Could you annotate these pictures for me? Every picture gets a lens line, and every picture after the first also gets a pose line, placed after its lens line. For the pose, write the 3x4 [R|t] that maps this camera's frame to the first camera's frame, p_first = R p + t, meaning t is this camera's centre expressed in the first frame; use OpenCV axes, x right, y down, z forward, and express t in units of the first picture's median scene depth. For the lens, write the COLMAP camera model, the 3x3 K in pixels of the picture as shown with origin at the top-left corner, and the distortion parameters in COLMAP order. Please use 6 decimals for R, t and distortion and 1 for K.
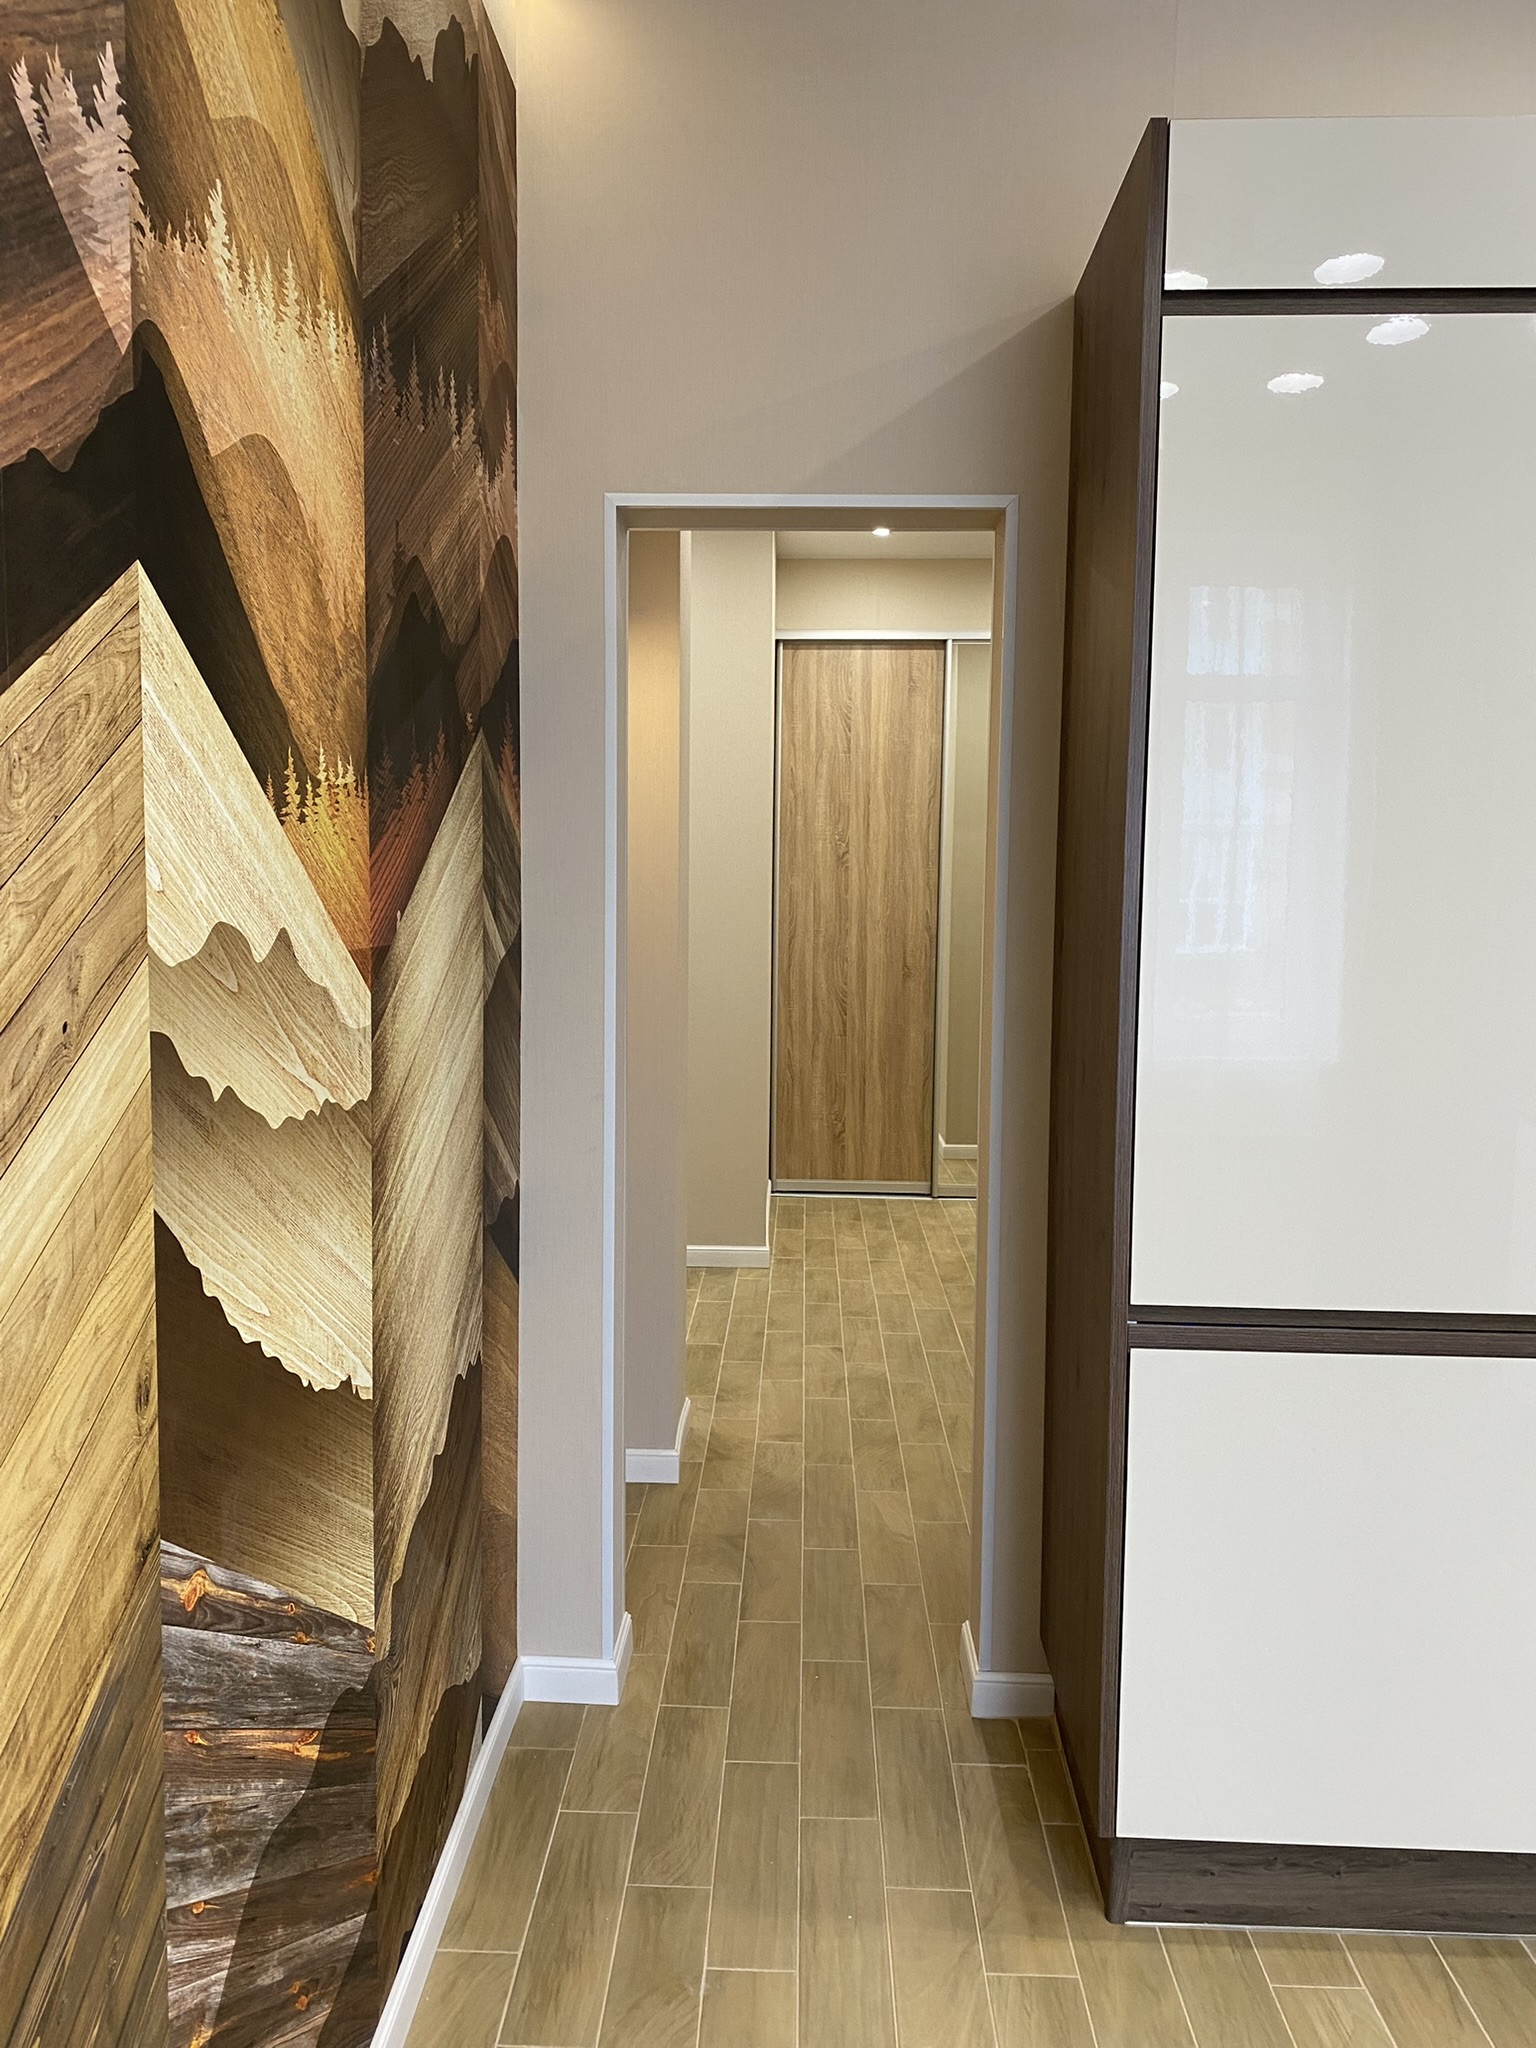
lens RADIAL K [[1550.9, 0, 753.2], [0, 1550.9, 1013.2], [0, 0, 1]] dist [0.041819, -0.050333]
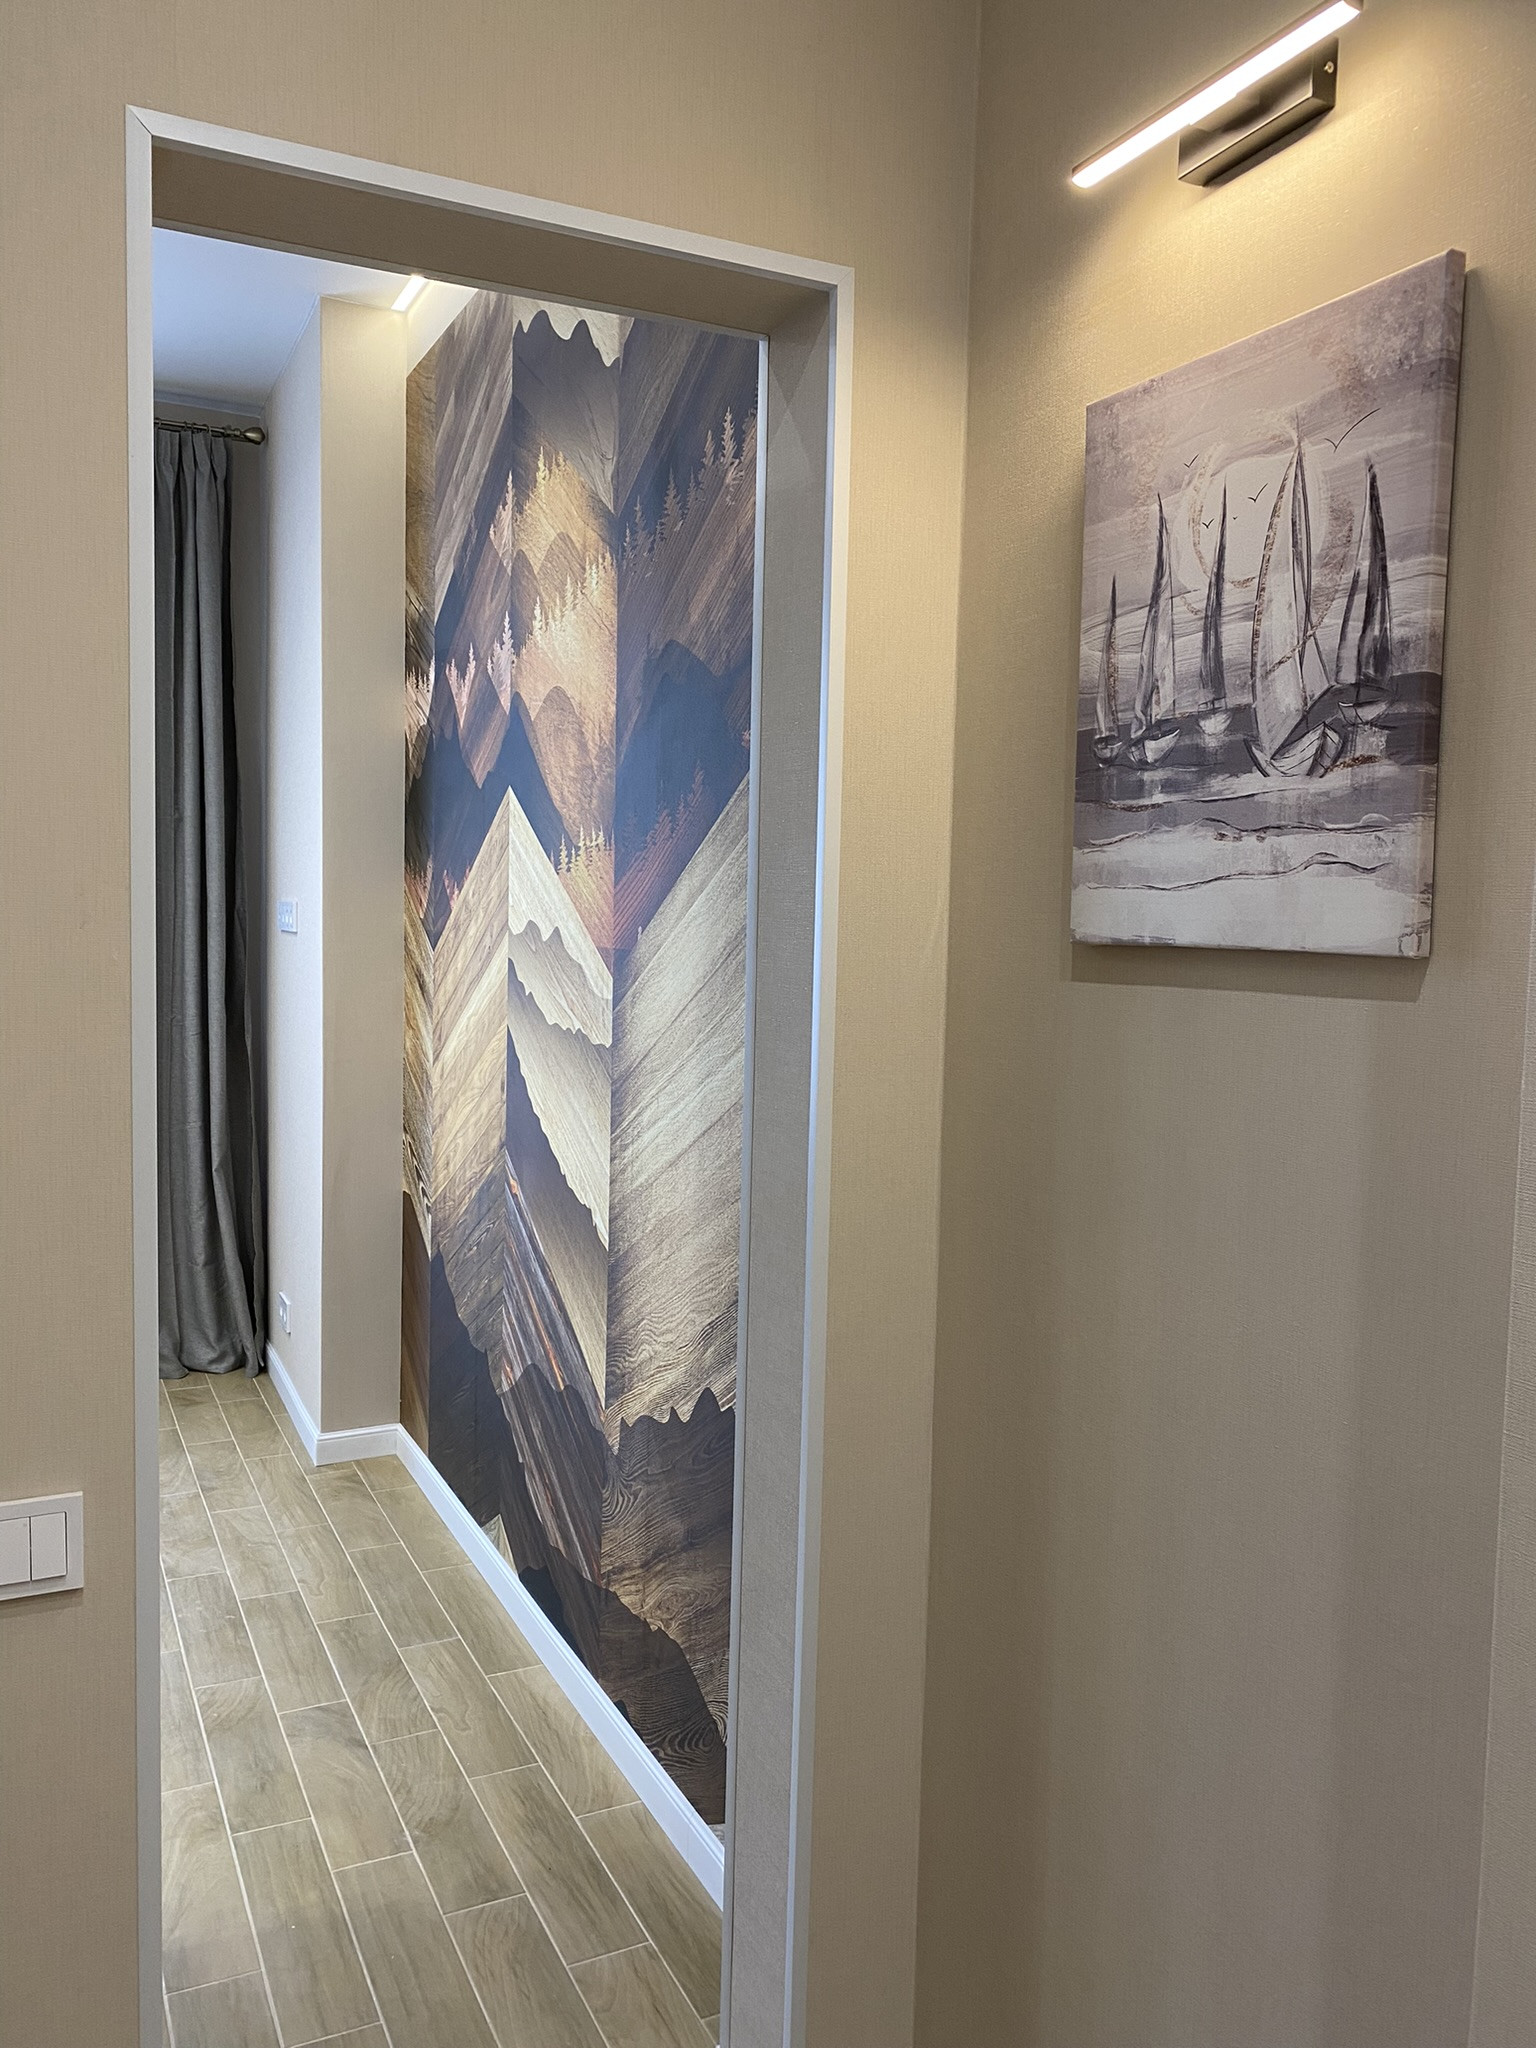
lens RADIAL K [[1550.9, 0, 798.2], [0, 1550.9, 1034.8], [0, 0, 1]] dist [0.041819, -0.050333]
pose [[-0.872017, 0.004555, -0.489454, 0.338395], [-0.076142, 0.986521, 0.144838, -0.195143], [0.483517, 0.163569, -0.859916, 2.450559]]
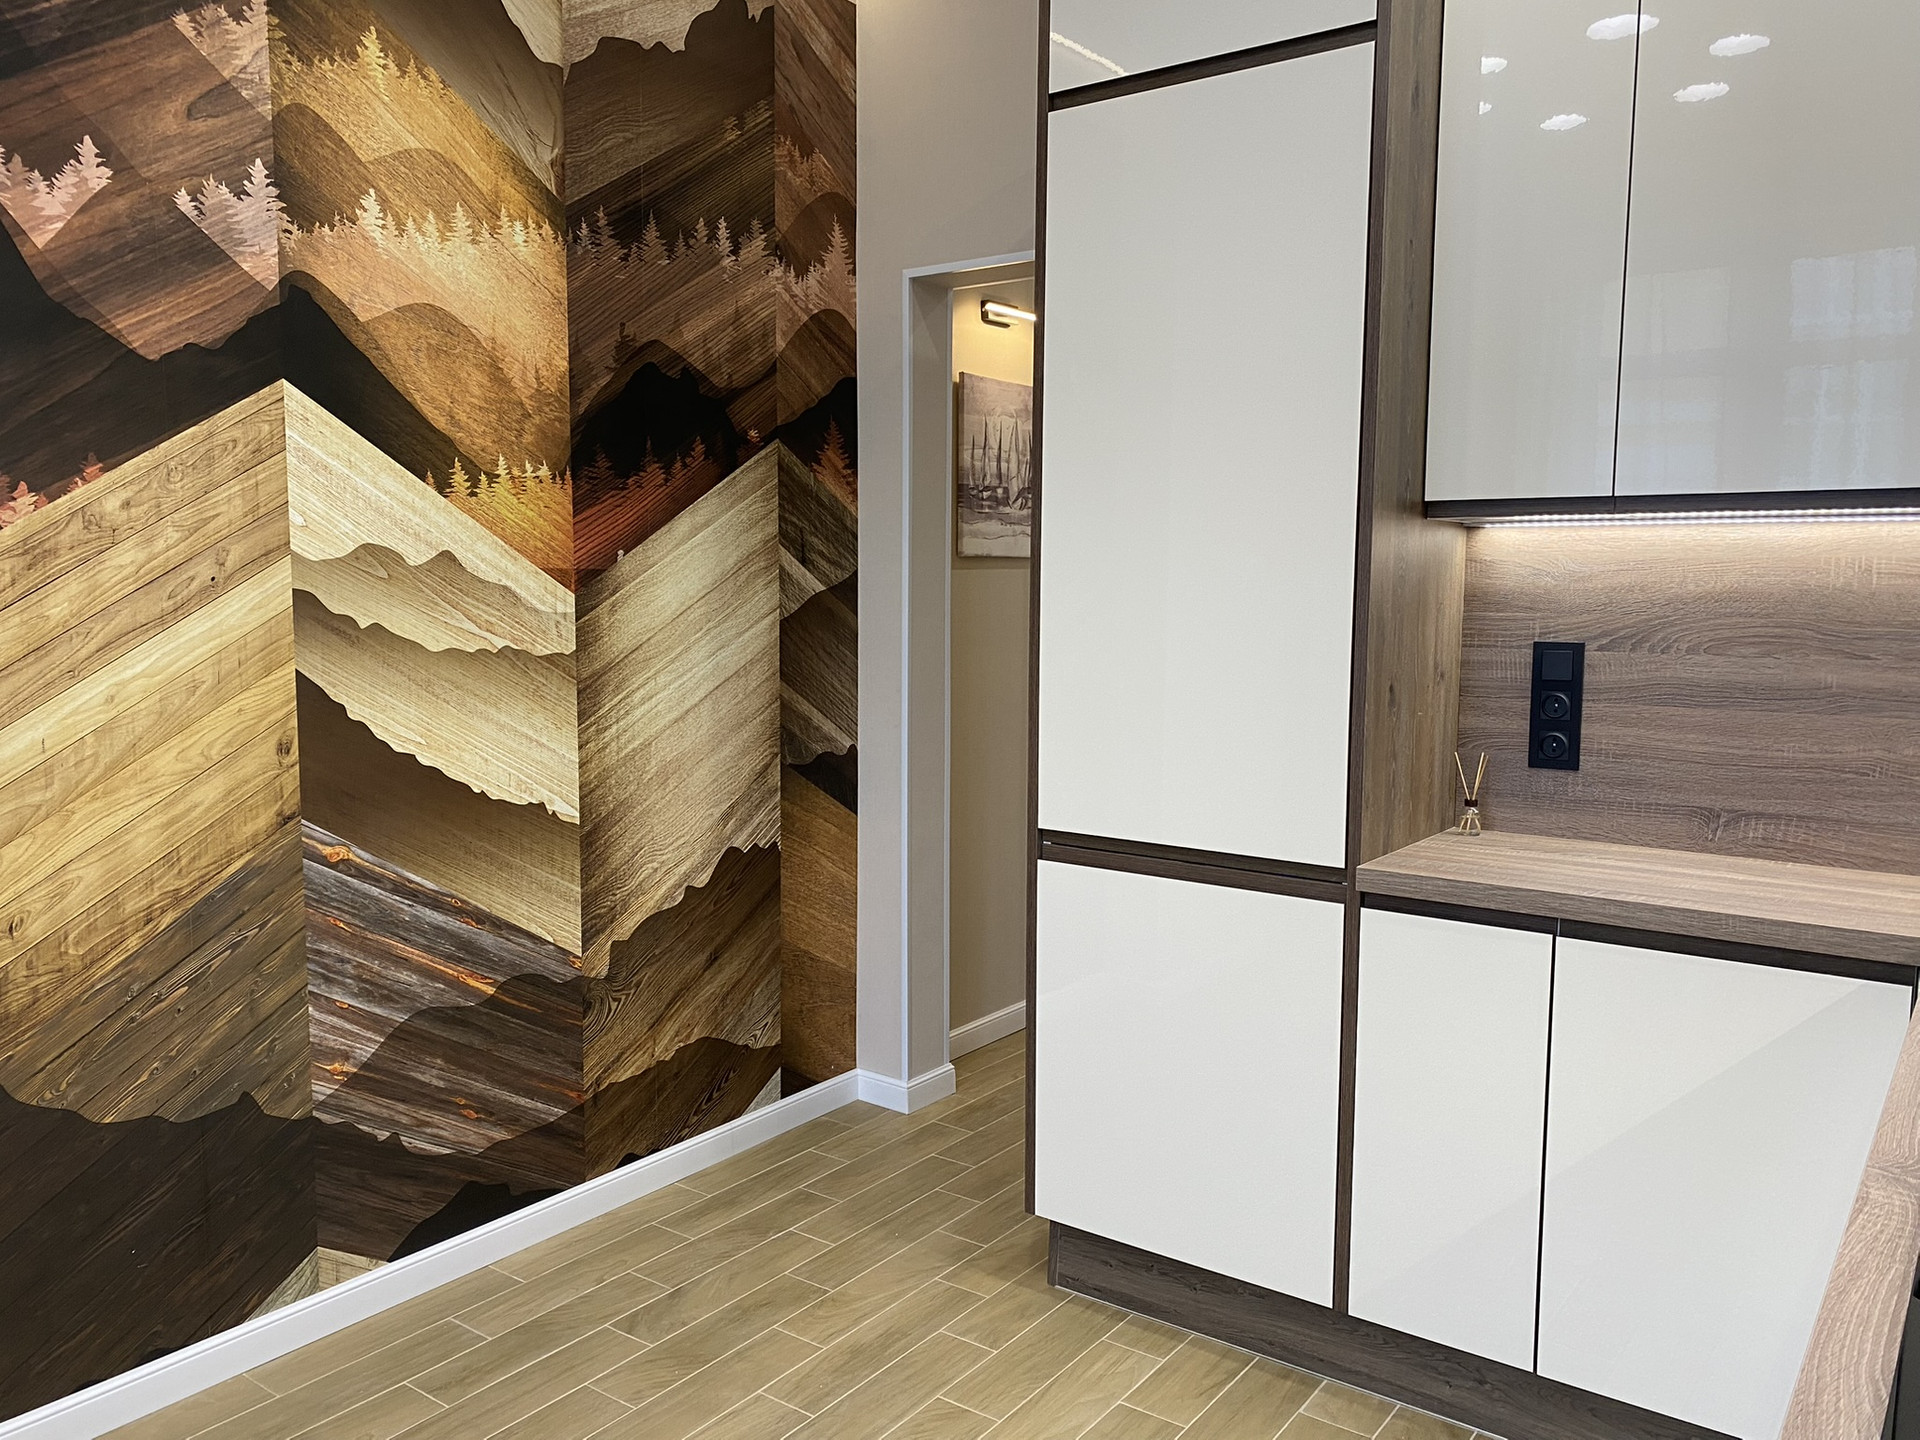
lens RADIAL K [[1454.0, 0, 946.4], [0, 1454.0, 726.9], [0, 0, 1]] dist [0.041819, -0.050333]
pose [[0.826735, 0.049224, -0.560434, 1.081171], [-0.041841, 0.998786, 0.026003, 0.079913], [0.561033, 0.001951, 0.827791, -0.147053]]
